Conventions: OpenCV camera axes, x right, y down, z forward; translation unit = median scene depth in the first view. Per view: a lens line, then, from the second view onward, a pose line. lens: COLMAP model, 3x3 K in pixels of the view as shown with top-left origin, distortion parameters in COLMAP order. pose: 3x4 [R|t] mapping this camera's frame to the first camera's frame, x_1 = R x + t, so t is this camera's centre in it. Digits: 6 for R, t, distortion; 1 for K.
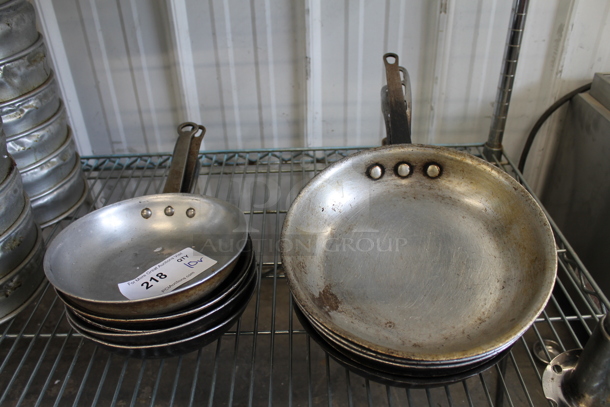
lens RADIAL K [[496.2, 0, 305.6], [0, 496.2, 200.9], [0, 0, 1]] dist [-0.136821, 0.095787]
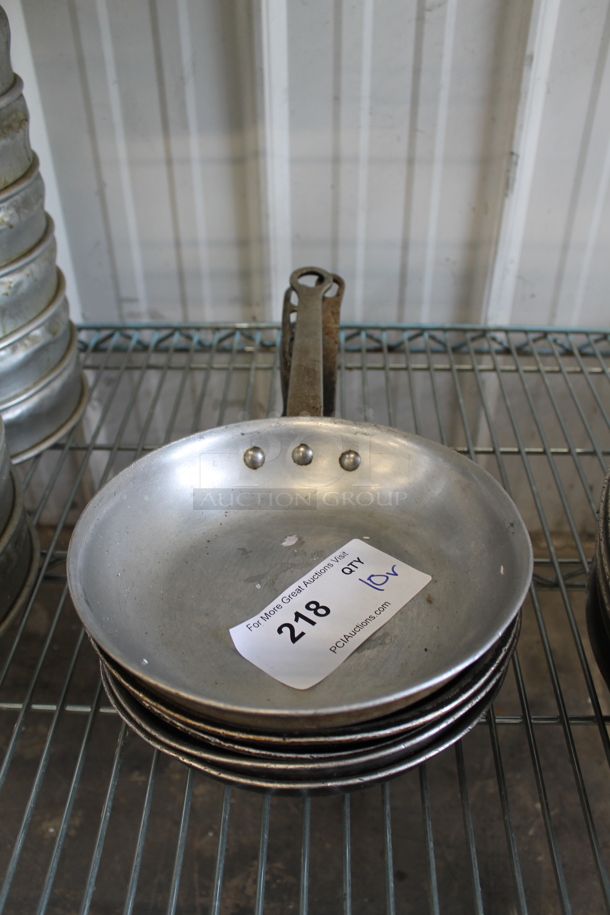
lens RADIAL K [[744.3, 0, 308.7], [0, 744.3, 448.9], [0, 0, 1]] dist [-0.136821, 0.095787]
pose [[0.998765, 0.042196, -0.026241, -0.179460], [-0.040100, 0.996312, 0.075856, -0.028542], [0.029345, -0.074710, 0.996773, 0.201780]]
